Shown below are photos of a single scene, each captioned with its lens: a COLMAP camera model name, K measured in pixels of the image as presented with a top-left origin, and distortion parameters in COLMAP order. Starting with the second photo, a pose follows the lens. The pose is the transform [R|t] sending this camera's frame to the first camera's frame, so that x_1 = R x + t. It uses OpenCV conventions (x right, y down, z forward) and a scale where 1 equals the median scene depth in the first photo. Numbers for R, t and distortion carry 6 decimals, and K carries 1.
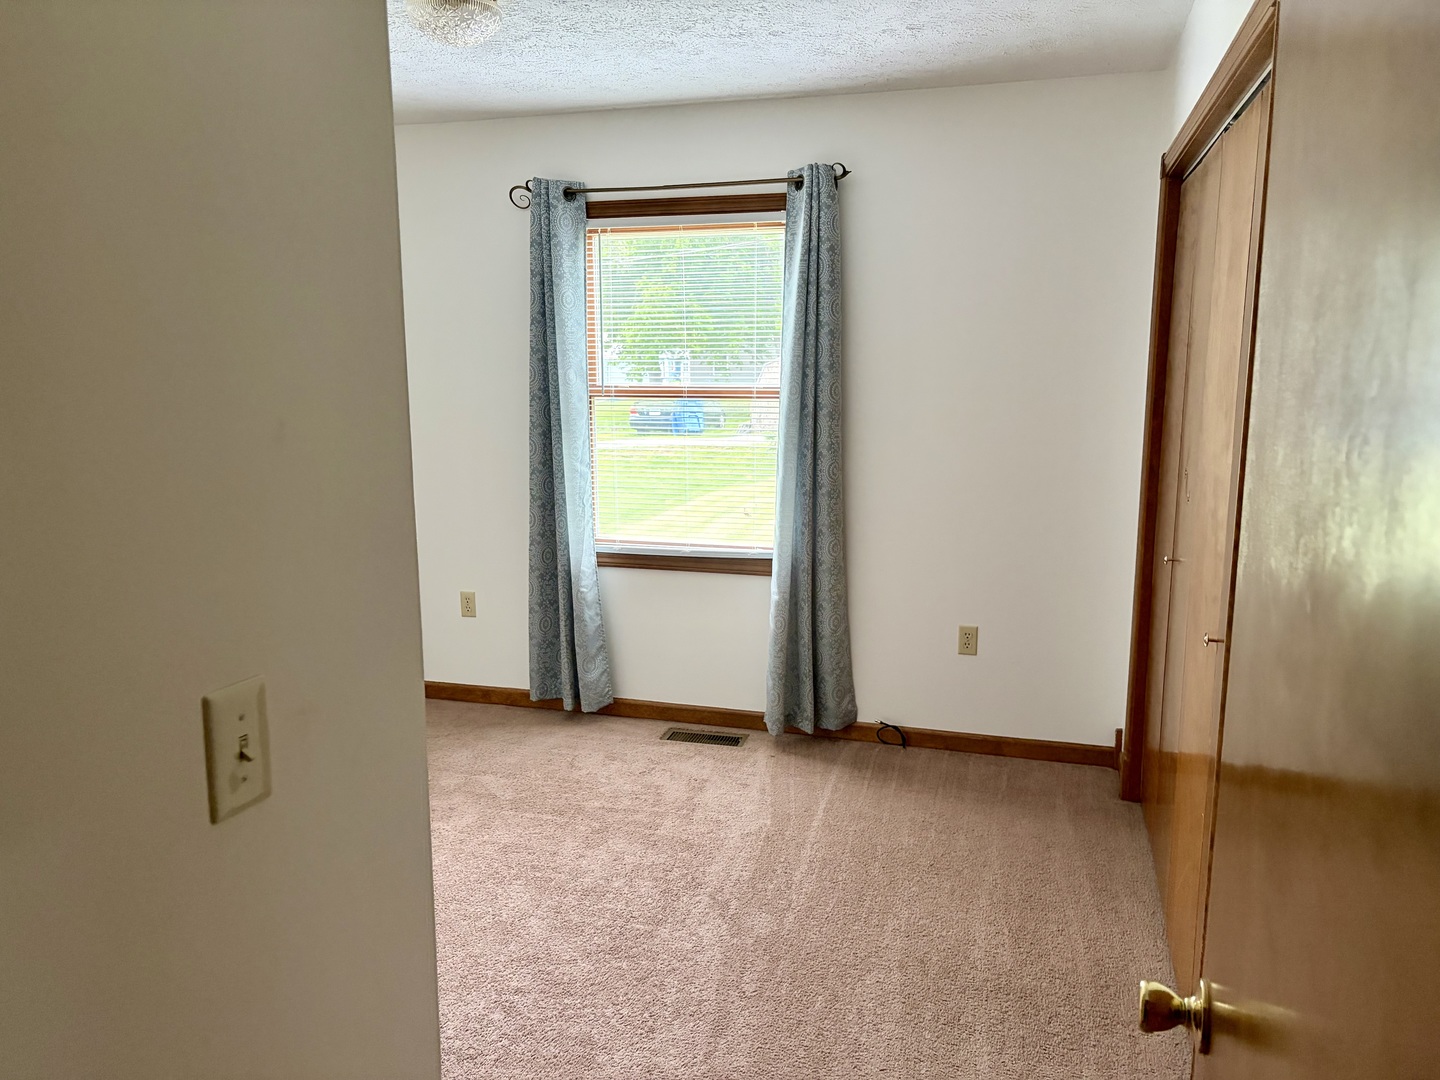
lens RADIAL K [[1099.2, 0, 714.2], [0, 1099.2, 529.7], [0, 0, 1]] dist [0.053120, -0.063517]
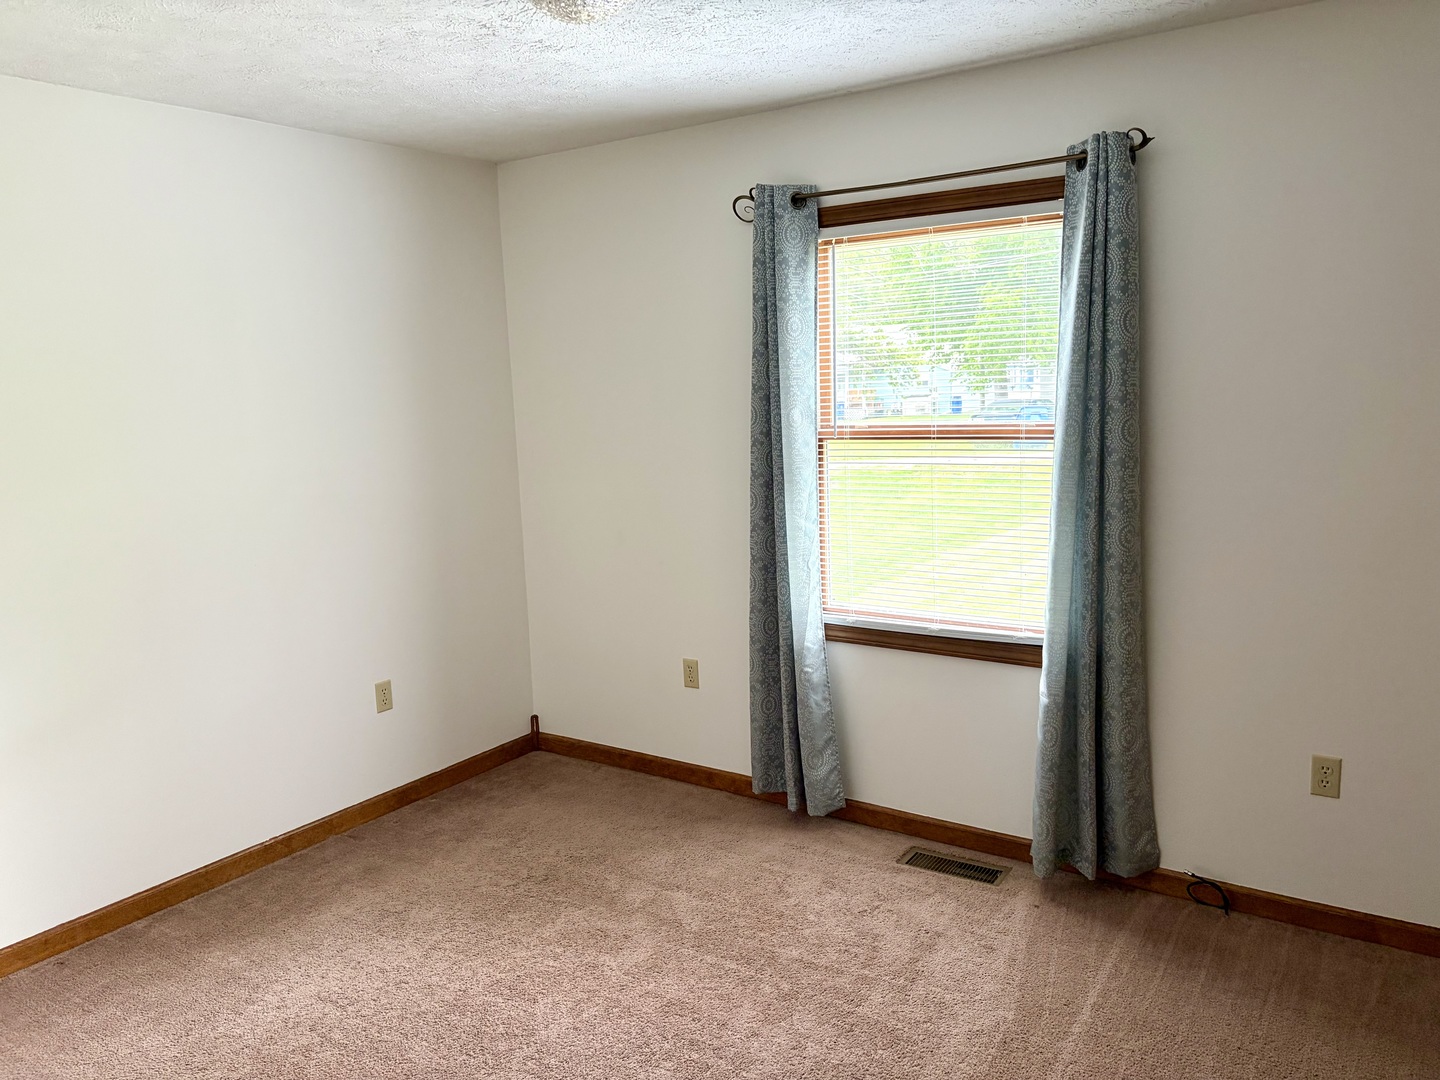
lens RADIAL K [[1099.2, 0, 708.6], [0, 1099.2, 531.8], [0, 0, 1]] dist [0.053120, -0.063517]
pose [[0.949559, 0.014783, -0.313241, 0.073163], [-0.017373, 0.999834, -0.005479, -0.047057], [0.313108, 0.010645, 0.949658, 0.187711]]
